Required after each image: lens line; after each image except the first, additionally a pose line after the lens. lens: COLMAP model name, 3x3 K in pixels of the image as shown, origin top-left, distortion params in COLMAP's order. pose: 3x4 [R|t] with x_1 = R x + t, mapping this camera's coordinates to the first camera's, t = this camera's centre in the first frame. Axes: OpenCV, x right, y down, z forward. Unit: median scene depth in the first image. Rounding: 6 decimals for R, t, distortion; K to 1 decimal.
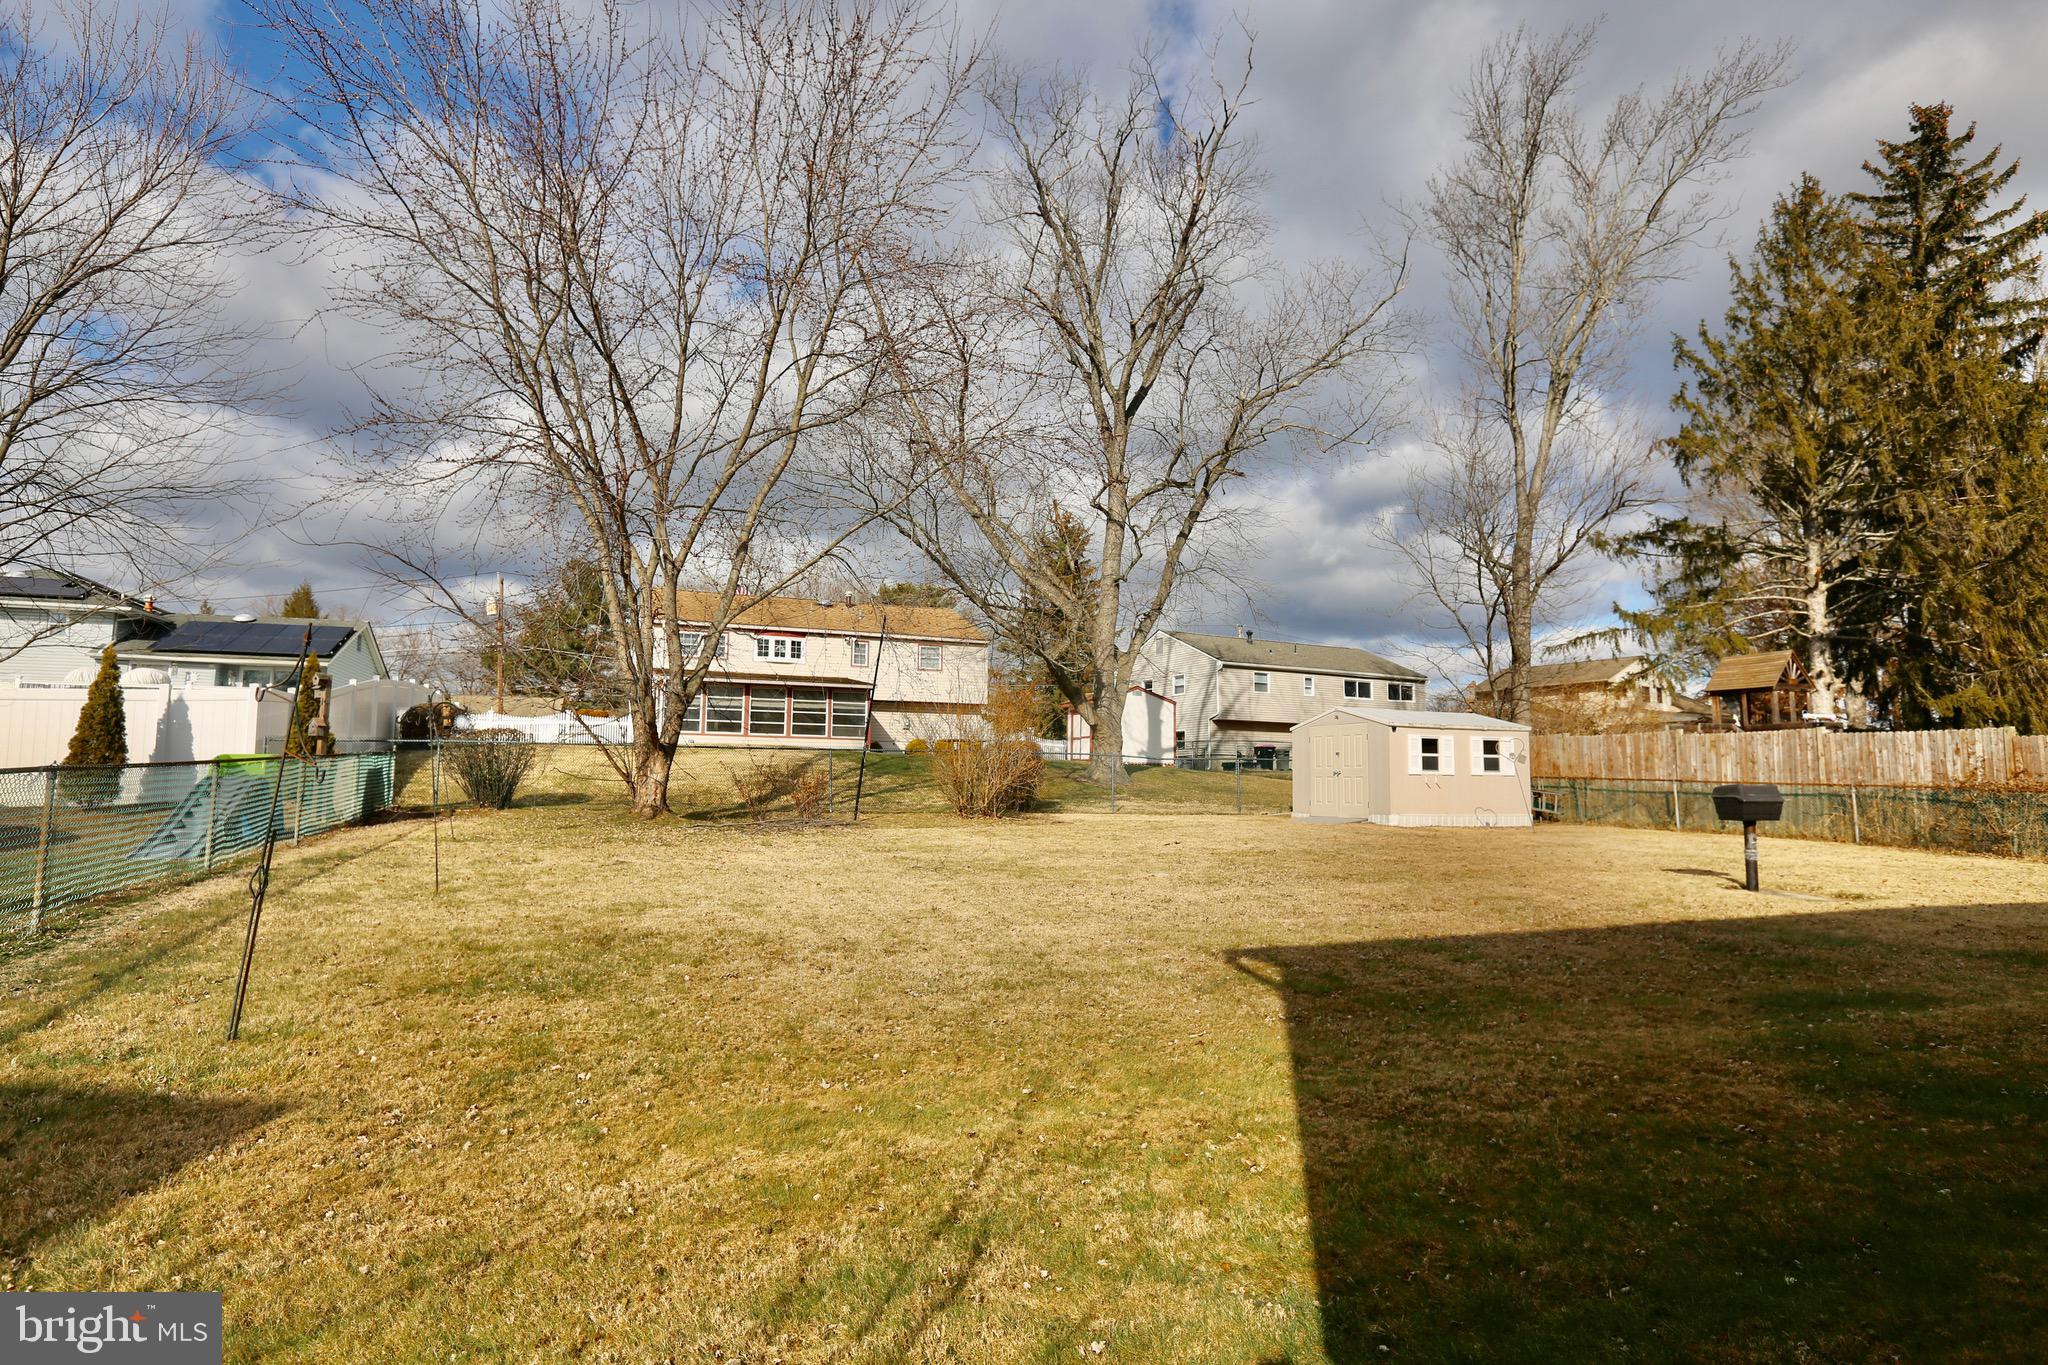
lens RADIAL K [[1151.8, 0, 1024.0], [0, 1151.8, 682.5], [0, 0, 1]] dist [-0.000329, 0.000850]
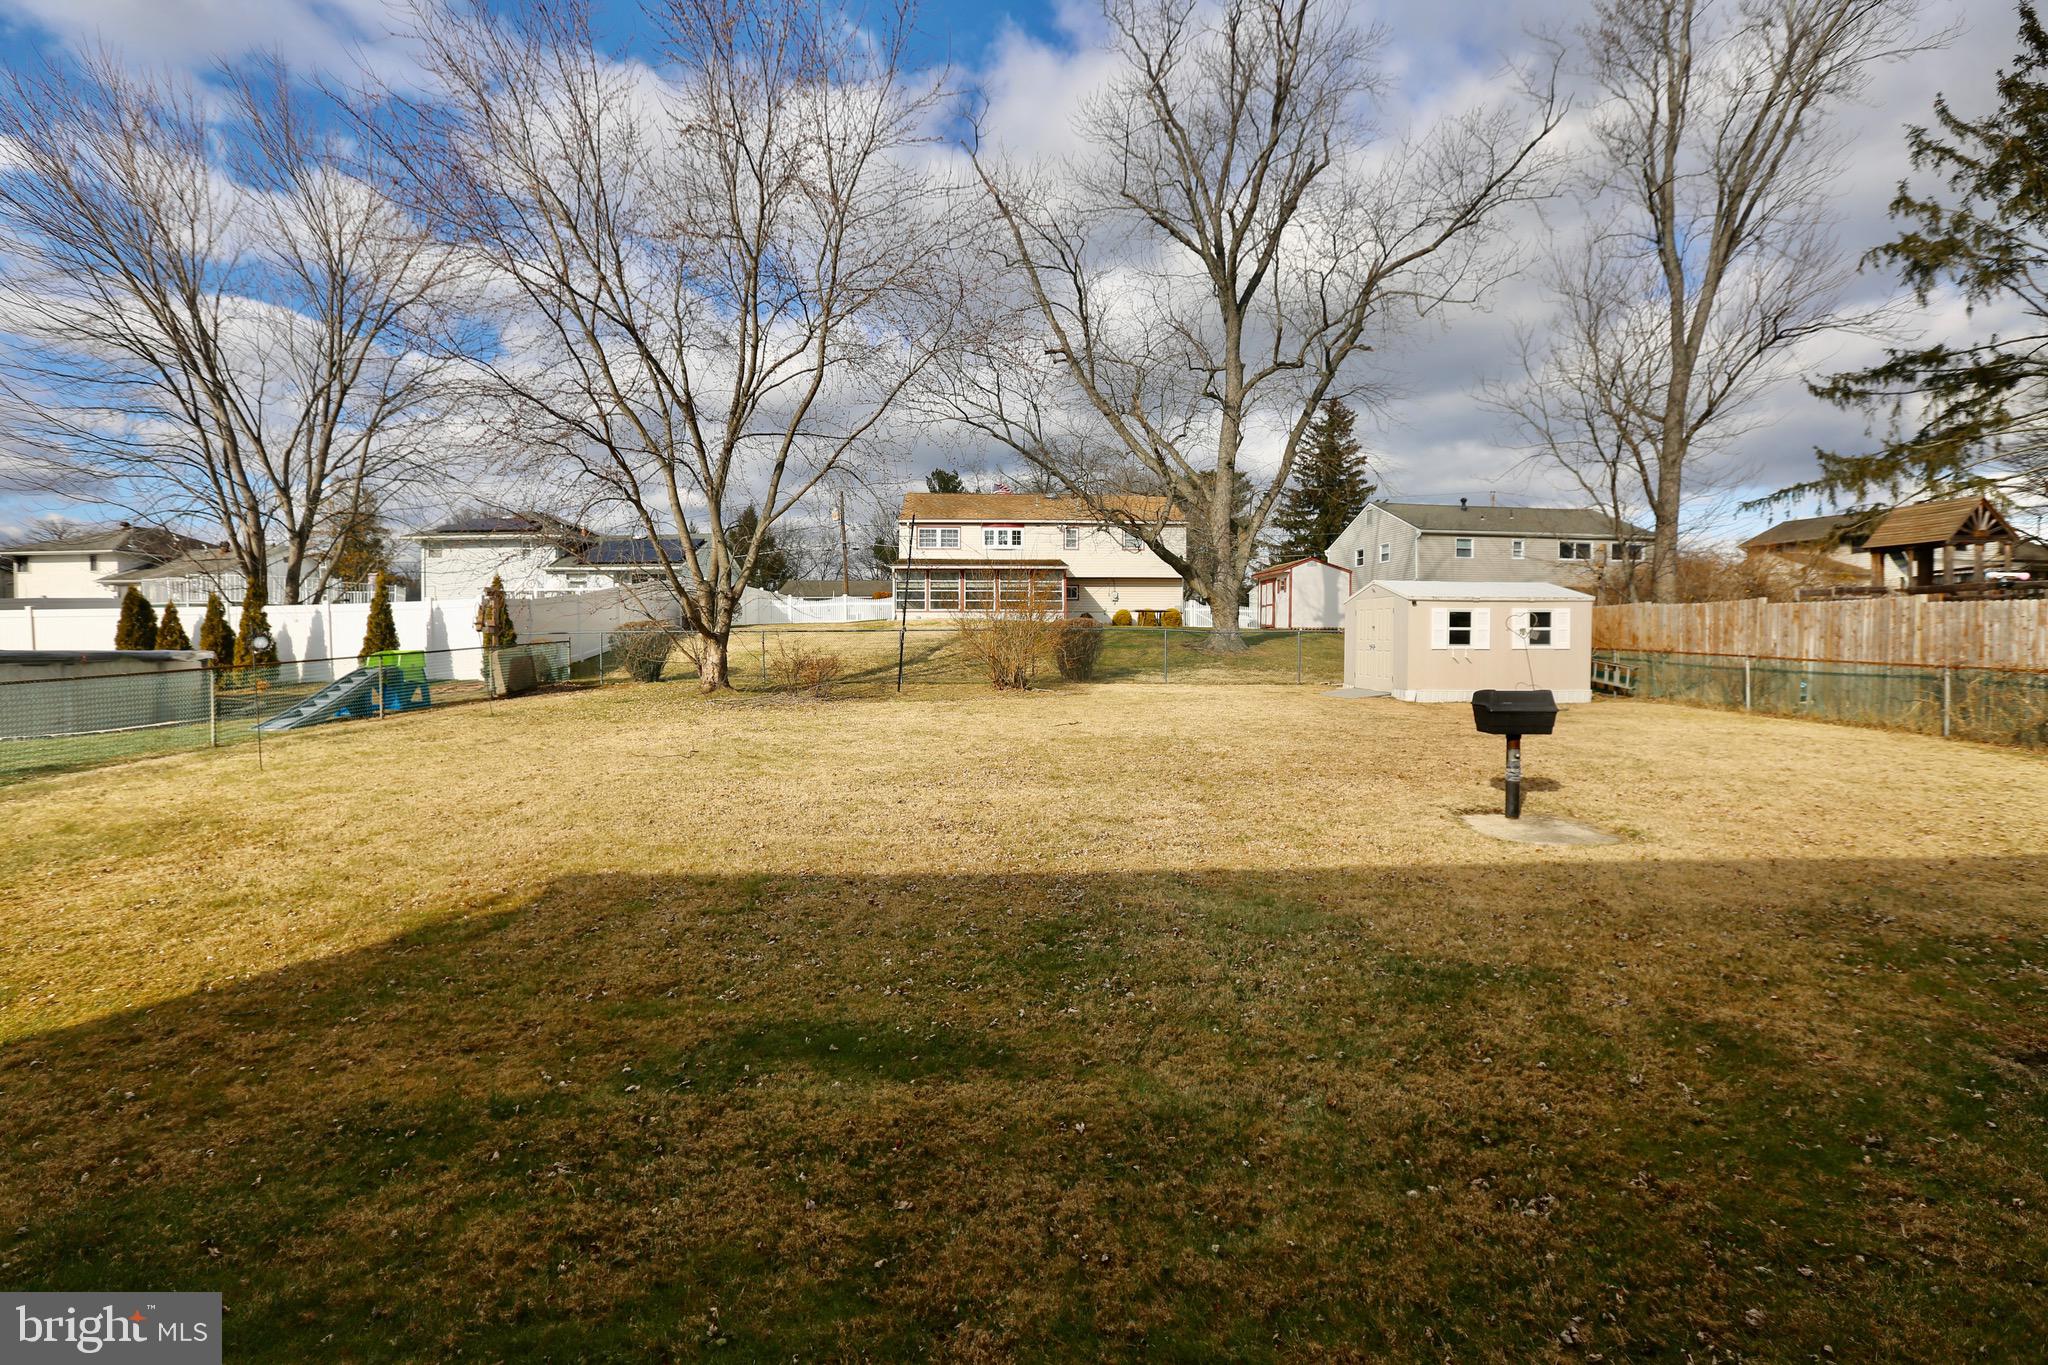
lens RADIAL K [[930.0, 0, 1012.4], [0, 930.0, 673.8], [0, 0, 1]] dist [-0.050443, 0.016122]
pose [[0.933781, 0.004696, -0.357814, 0.258870], [0.040719, 0.992025, 0.119284, -0.006334], [0.355521, -0.125955, 0.926143, 0.141105]]
